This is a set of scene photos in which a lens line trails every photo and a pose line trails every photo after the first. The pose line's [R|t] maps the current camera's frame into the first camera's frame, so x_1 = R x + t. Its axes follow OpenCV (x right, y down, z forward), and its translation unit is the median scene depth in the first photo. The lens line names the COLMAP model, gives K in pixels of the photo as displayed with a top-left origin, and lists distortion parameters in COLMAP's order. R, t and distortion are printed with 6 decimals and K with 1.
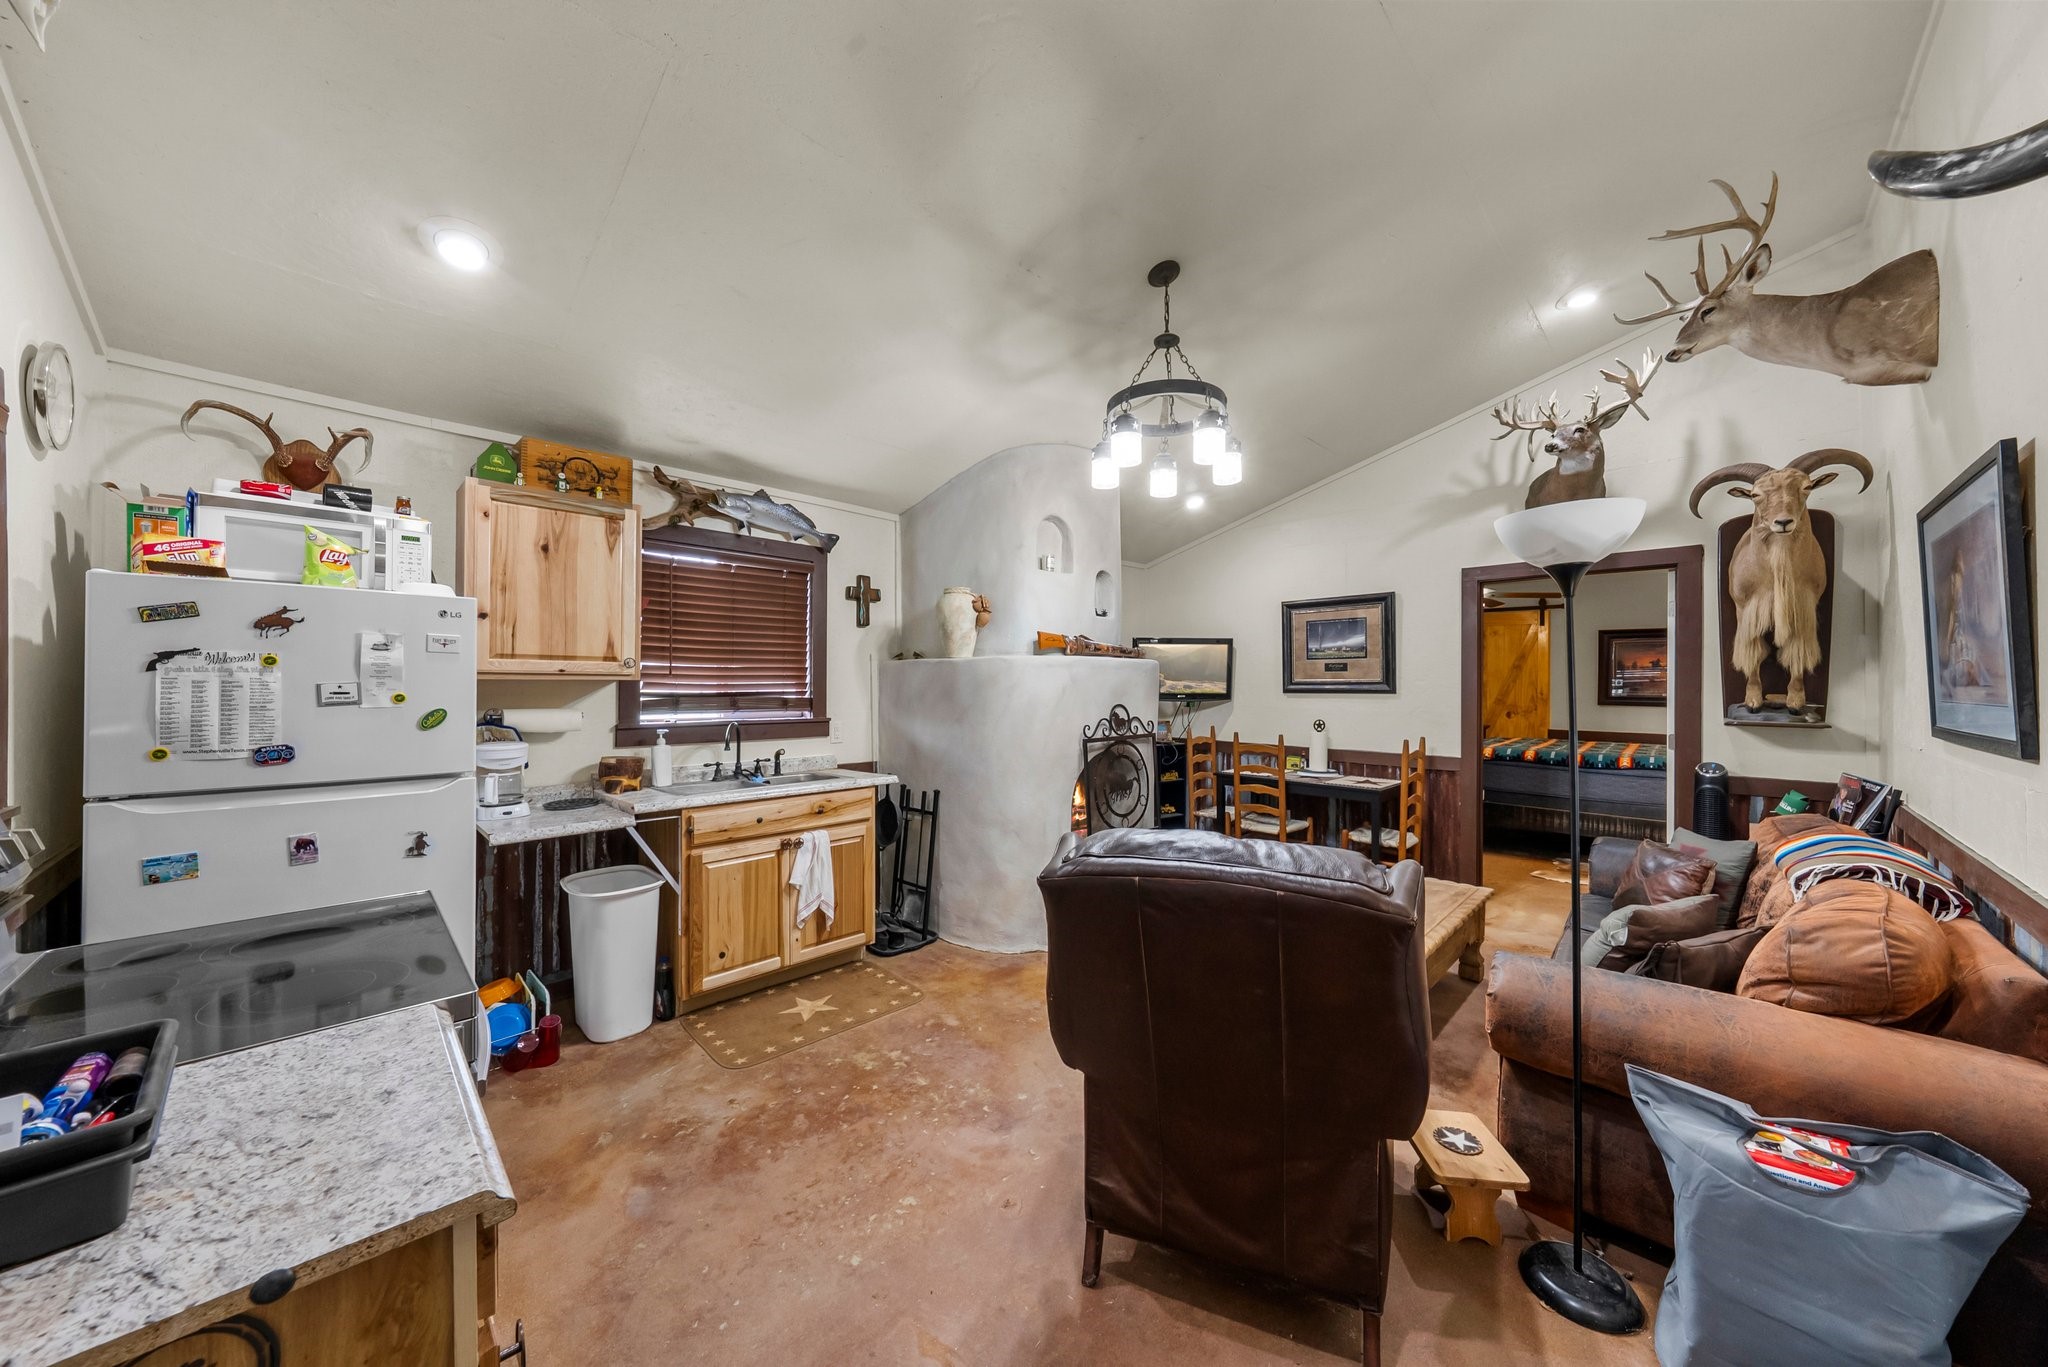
lens RADIAL K [[703.3, 0, 1023.6], [0, 703.3, 680.8], [0, 0, 1]] dist [-0.005053, -0.000048]
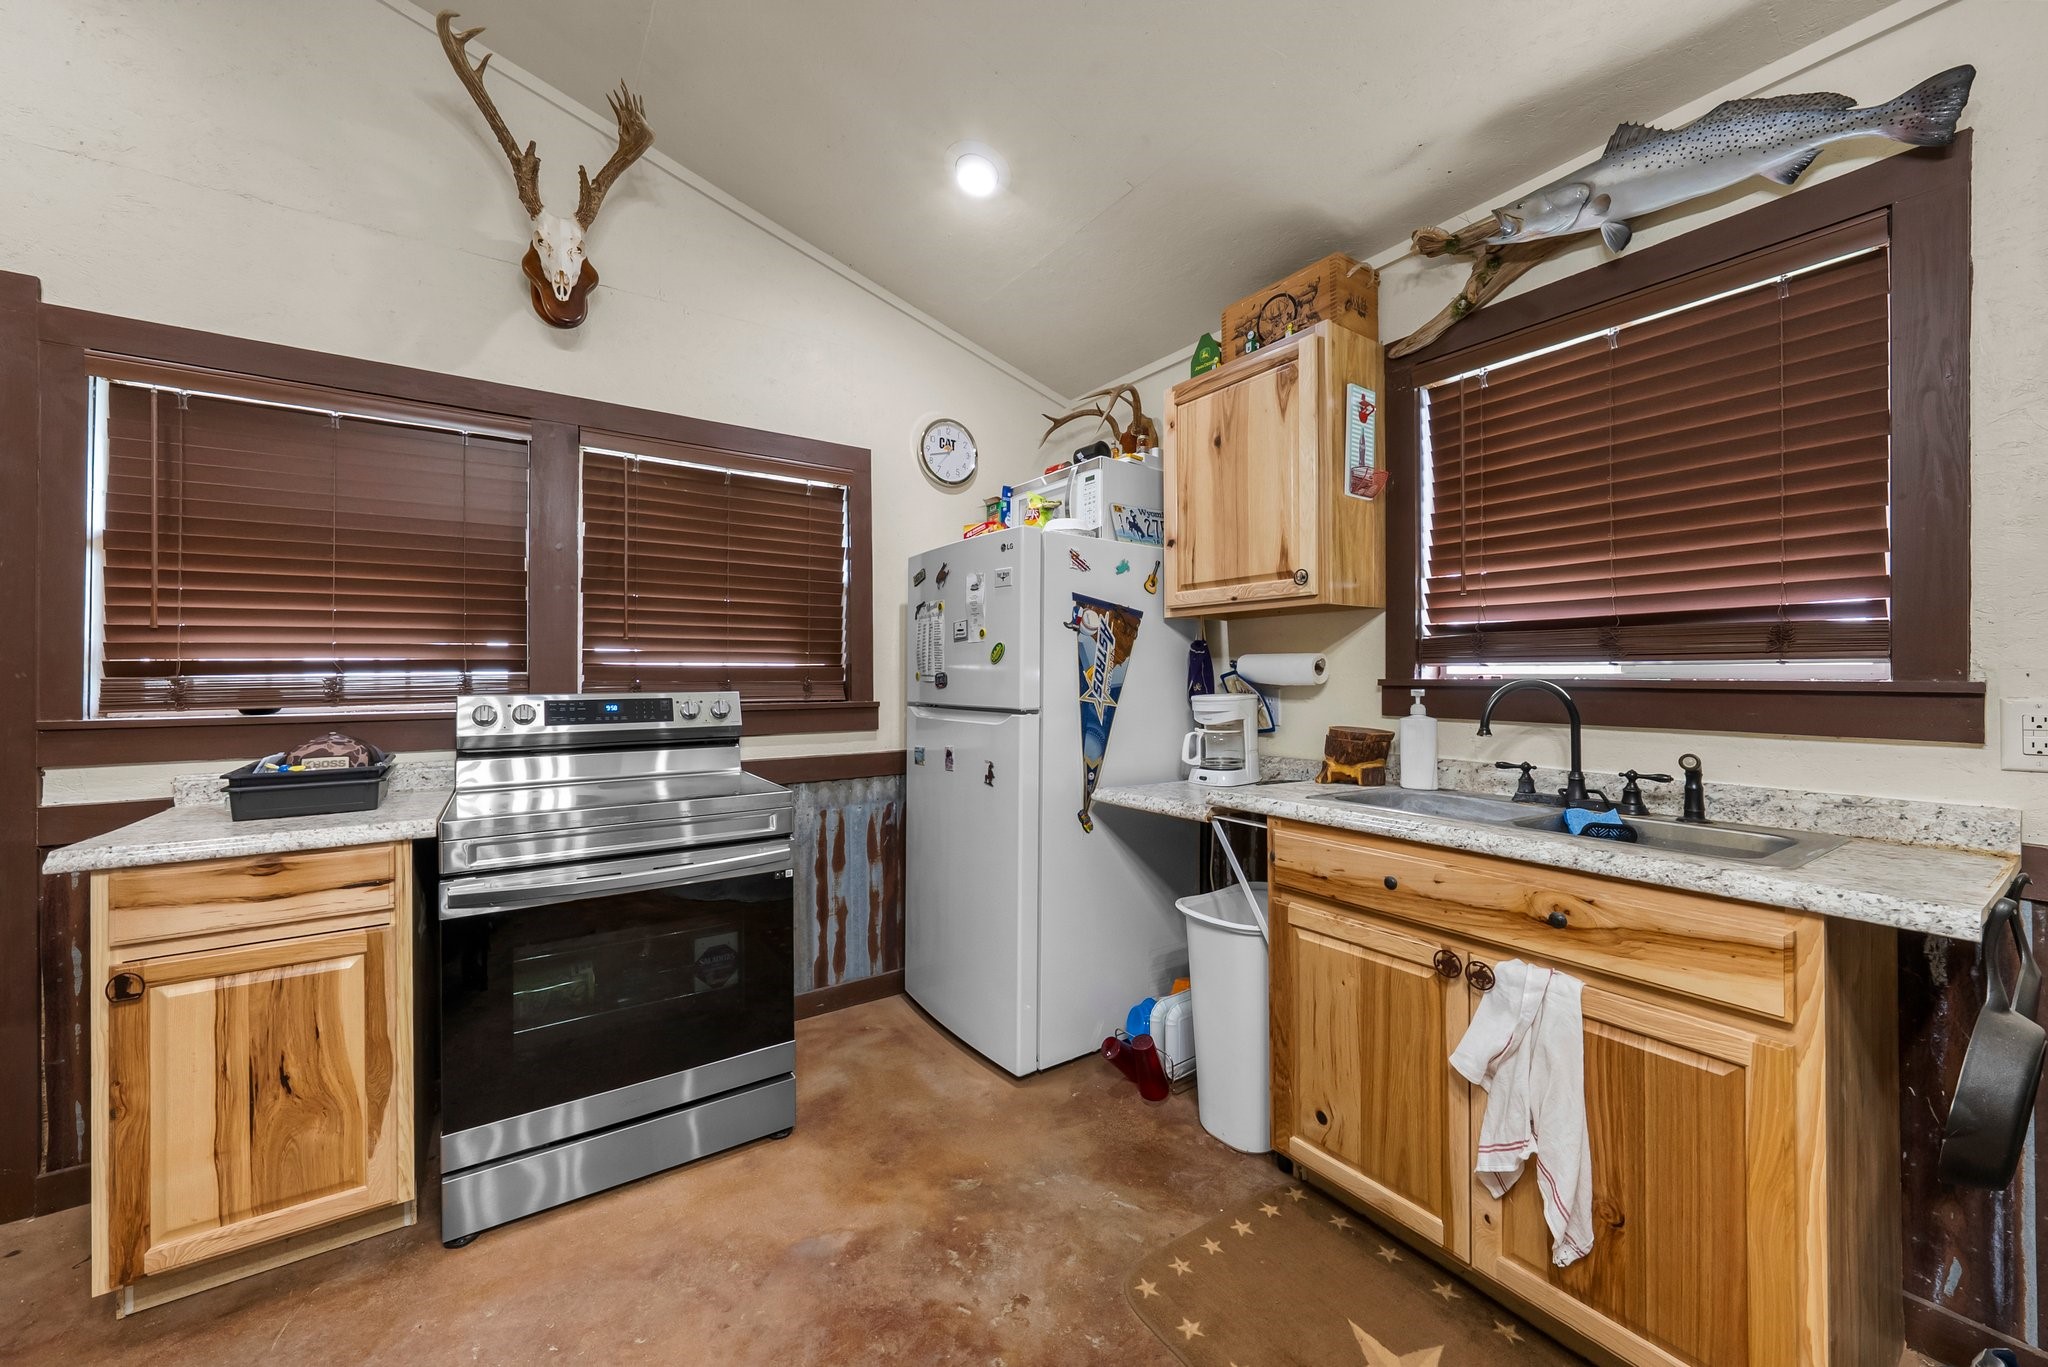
lens RADIAL K [[758.4, 0, 1020.0], [0, 758.4, 673.4], [0, 0, 1]] dist [-0.000671, 0.000011]
pose [[-0.187721, -0.005085, -0.982209, 0.119717], [0.006396, 0.999959, -0.006399, 0.047759], [0.982202, -0.007483, -0.187680, 0.649792]]
